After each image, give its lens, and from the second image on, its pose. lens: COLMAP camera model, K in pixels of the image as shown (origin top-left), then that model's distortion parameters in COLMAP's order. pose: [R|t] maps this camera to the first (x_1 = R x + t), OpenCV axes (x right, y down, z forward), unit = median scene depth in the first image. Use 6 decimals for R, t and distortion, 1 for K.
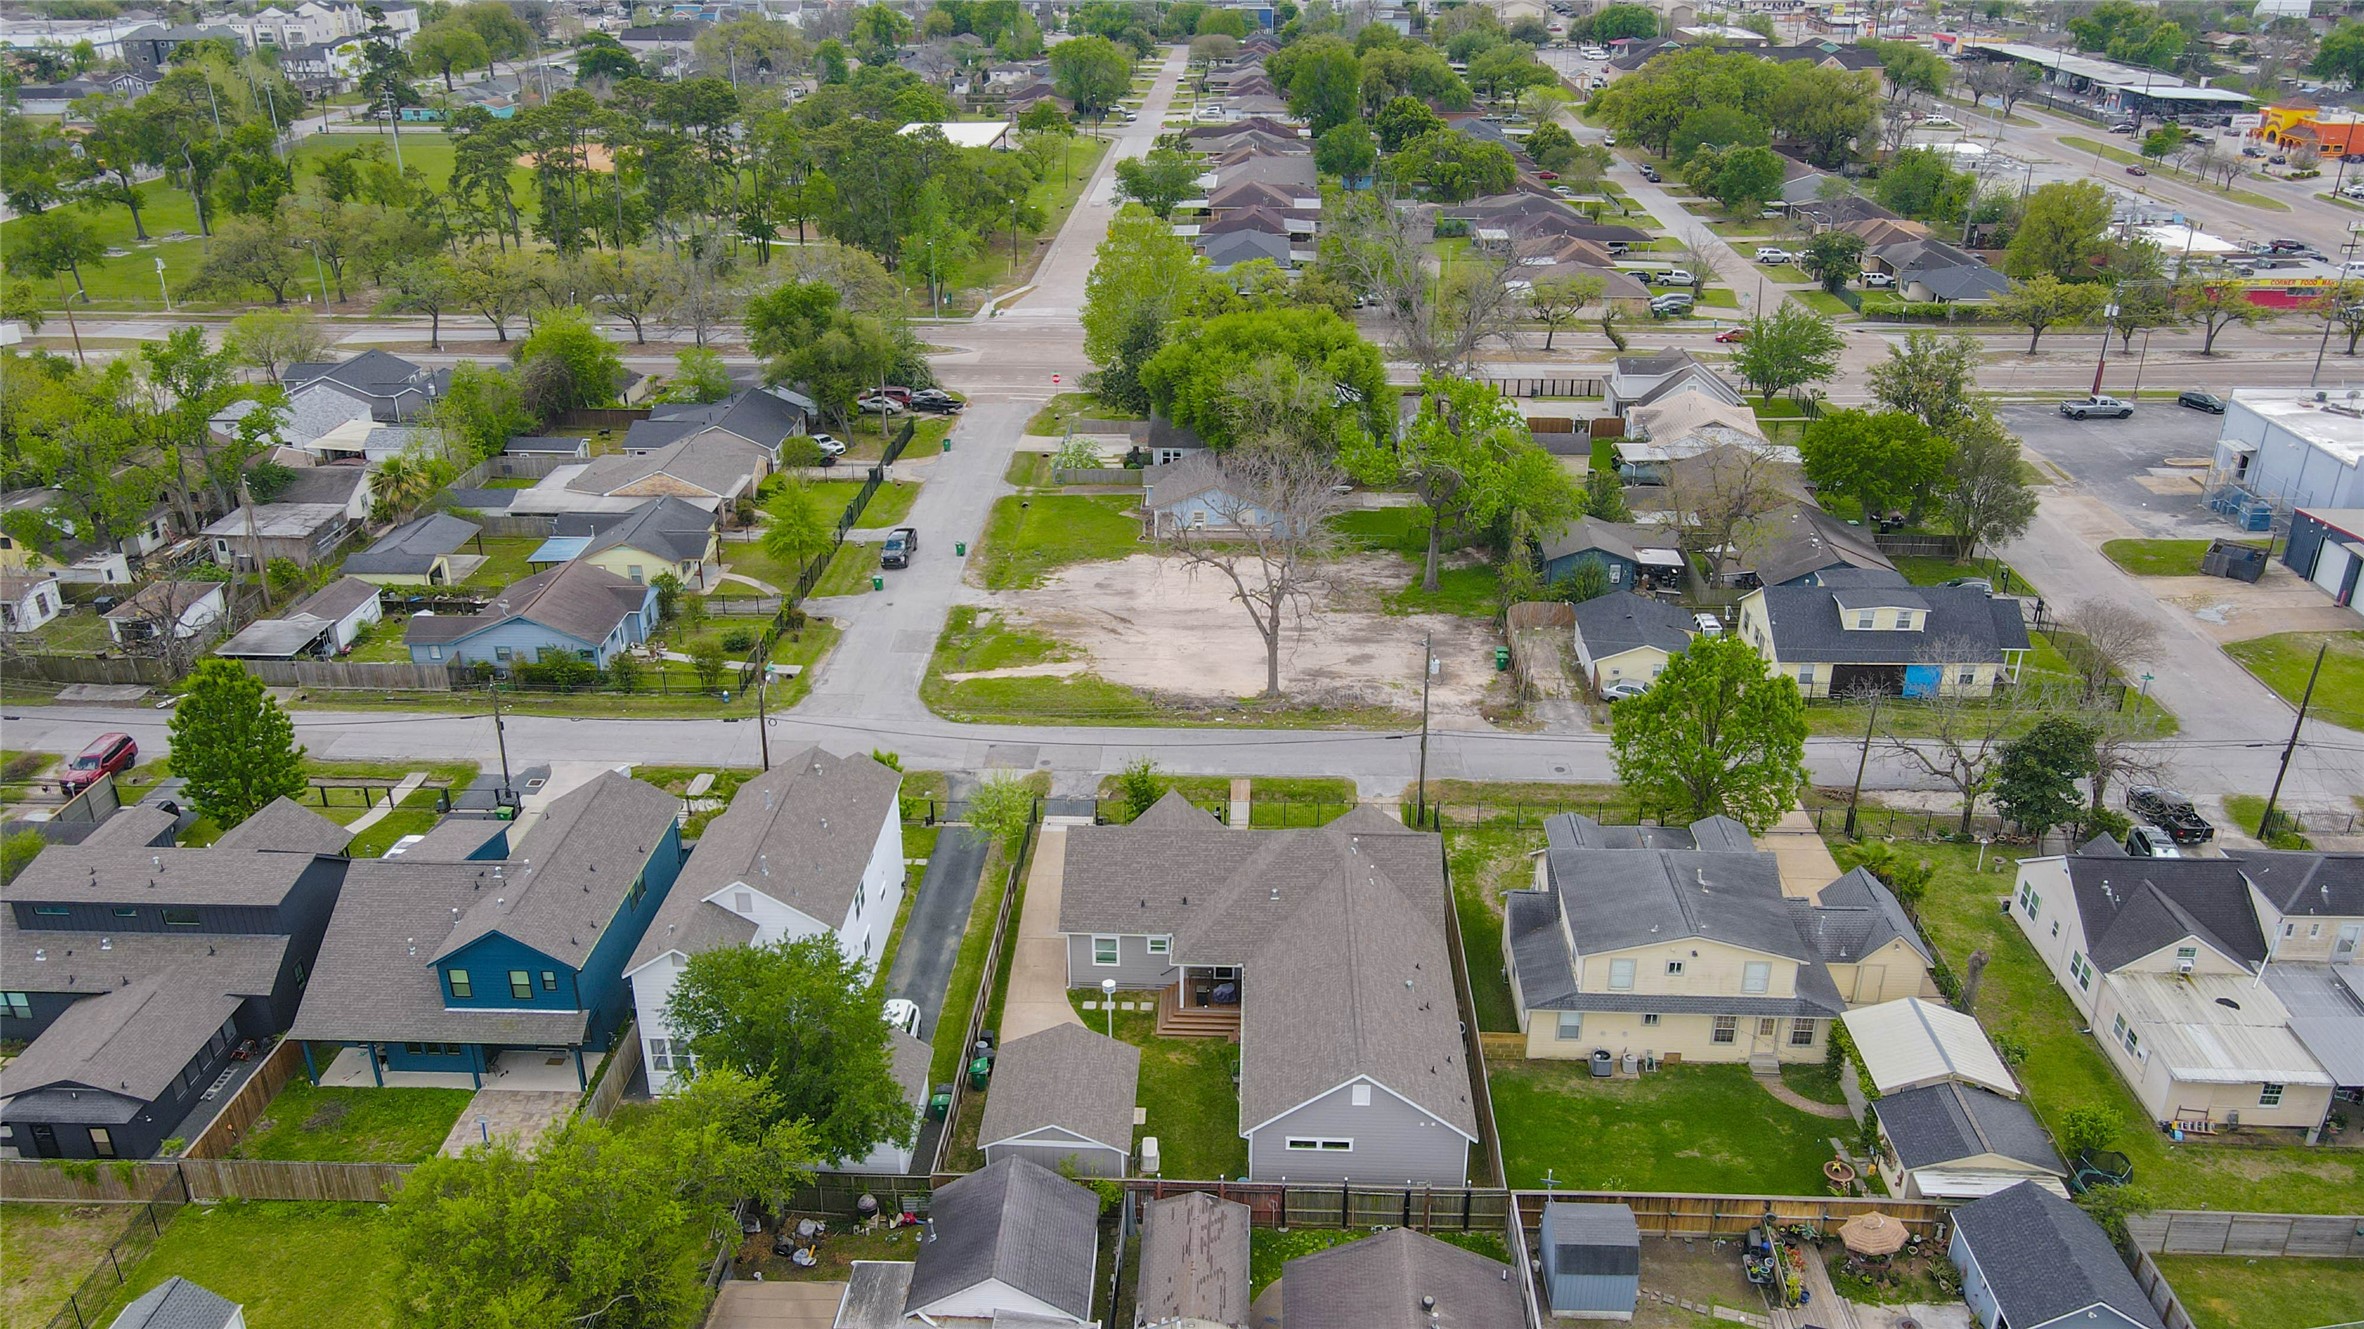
lens RADIAL K [[1761.5, 0, 1182.0], [0, 1761.5, 664.5], [0, 0, 1]] dist [-0.013676, 0.045456]
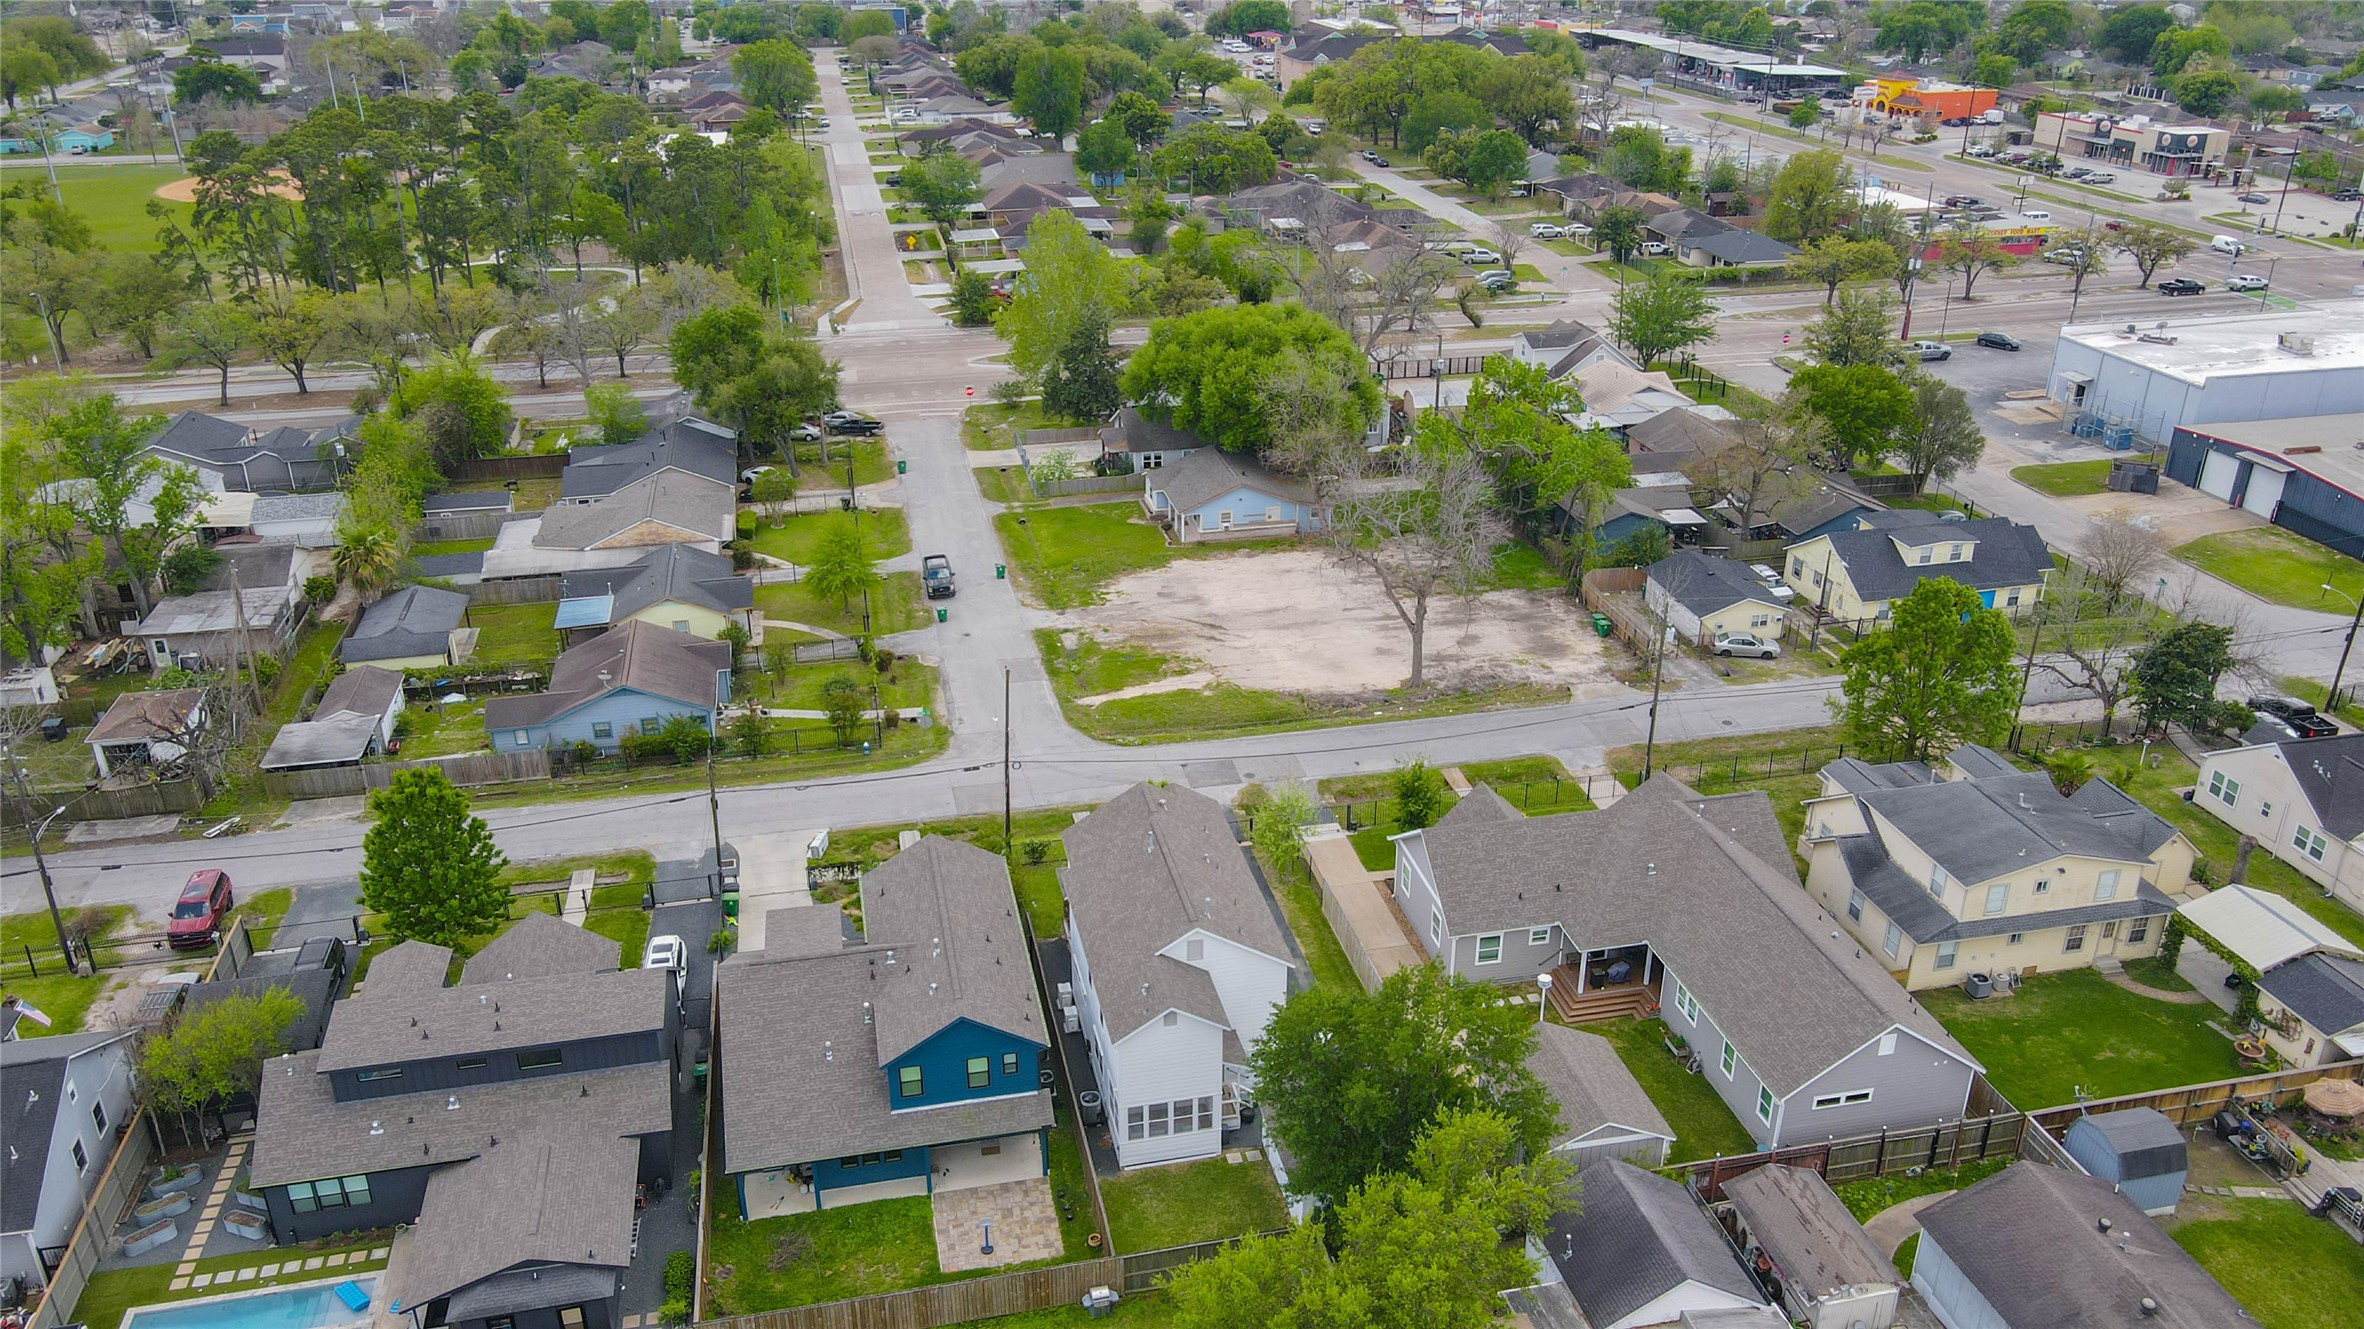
lens RADIAL K [[1761.5, 0, 1182.0], [0, 1761.5, 664.5], [0, 0, 1]] dist [-0.013676, 0.045456]
pose [[0.967253, -0.104828, 0.231157, -0.279189], [0.104763, 0.994417, 0.012591, -0.018202], [-0.231186, 0.012038, 0.972835, 0.047976]]
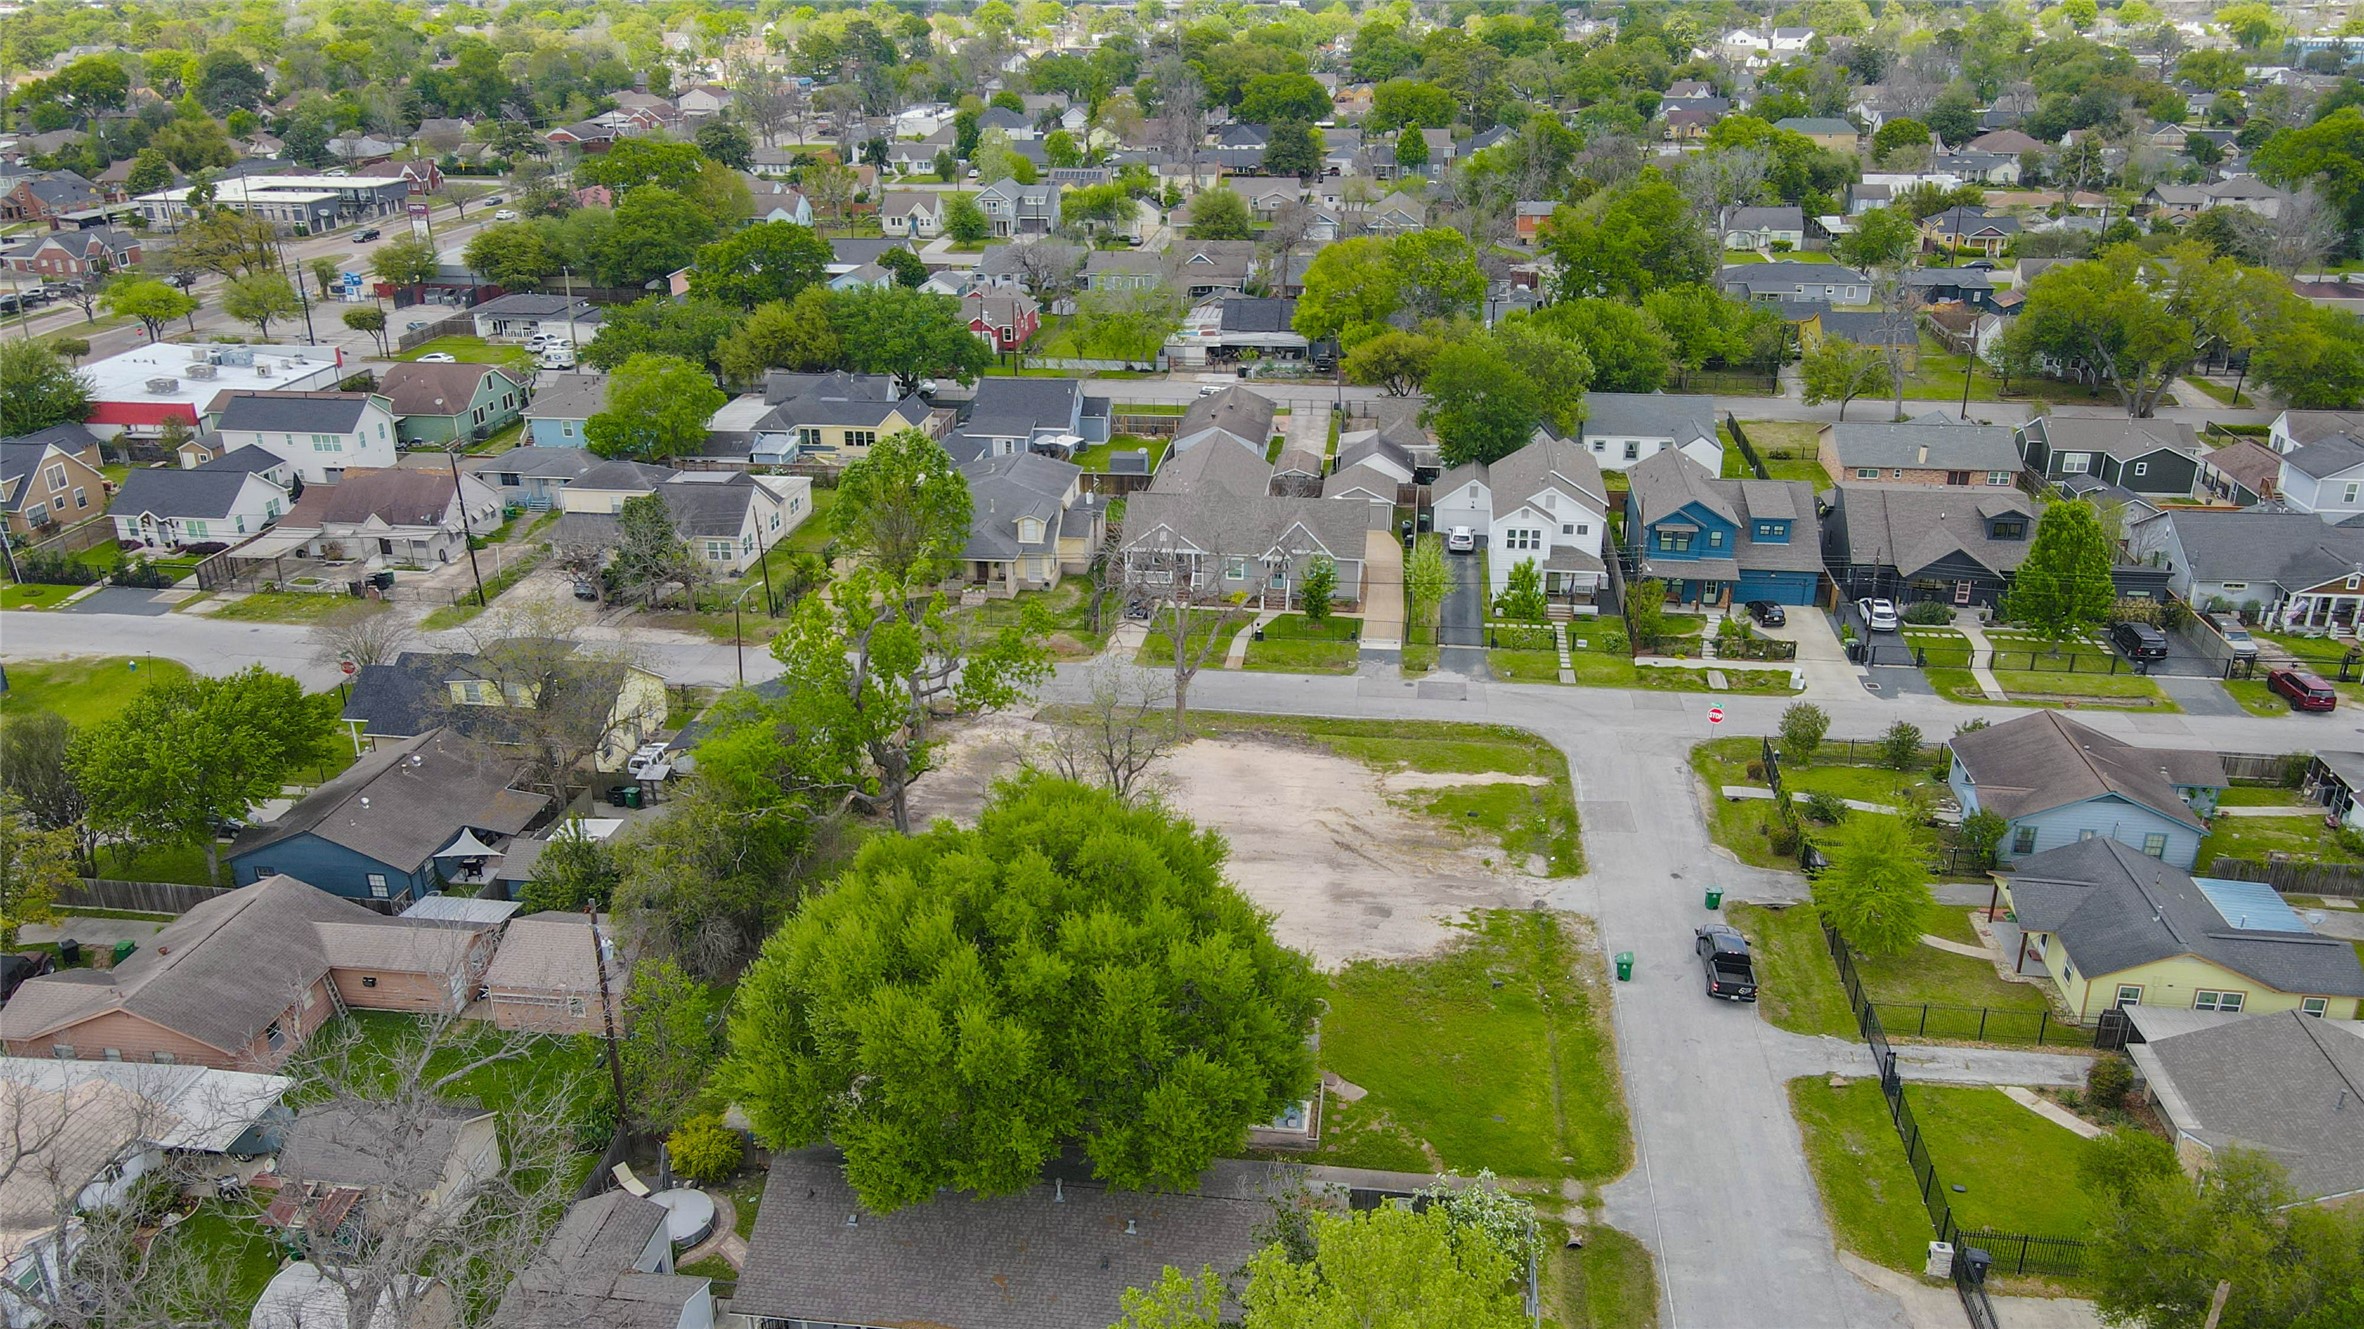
lens RADIAL K [[1761.5, 0, 1182.0], [0, 1761.5, 664.5], [0, 0, 1]] dist [-0.013676, 0.045456]
pose [[-0.995709, -0.024795, 0.089152, -0.029119], [0.047932, 0.685913, 0.726103, -0.625982], [-0.079155, 0.727261, -0.681782, 1.458996]]
